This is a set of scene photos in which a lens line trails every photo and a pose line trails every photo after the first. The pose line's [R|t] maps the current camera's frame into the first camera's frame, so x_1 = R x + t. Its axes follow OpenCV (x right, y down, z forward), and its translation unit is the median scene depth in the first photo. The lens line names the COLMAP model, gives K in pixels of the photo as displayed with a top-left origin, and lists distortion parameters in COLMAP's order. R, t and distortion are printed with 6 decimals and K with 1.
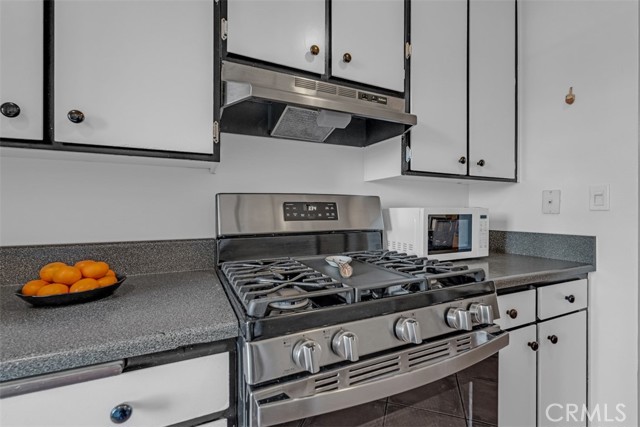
lens RADIAL K [[282.7, 0, 322.6], [0, 282.7, 211.1], [0, 0, 1]] dist [-0.002367, 0.000110]
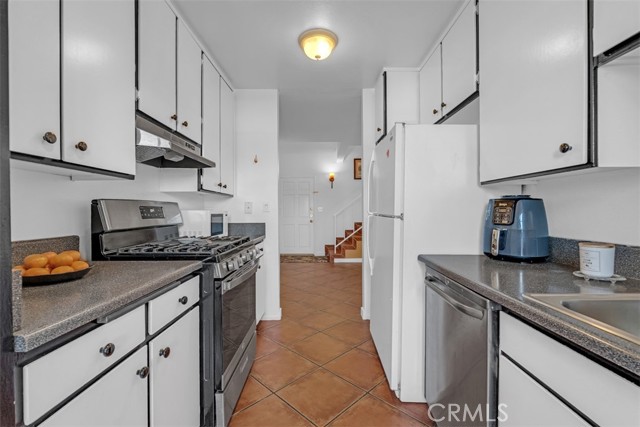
lens RADIAL K [[282.7, 0, 322.6], [0, 282.7, 211.1], [0, 0, 1]] dist [-0.002367, 0.000110]
pose [[0.413325, 0.000155, 0.910583, -0.995760], [0.001703, 0.999998, -0.000943, -0.003422], [-0.910582, 0.001941, 0.413324, -0.416289]]
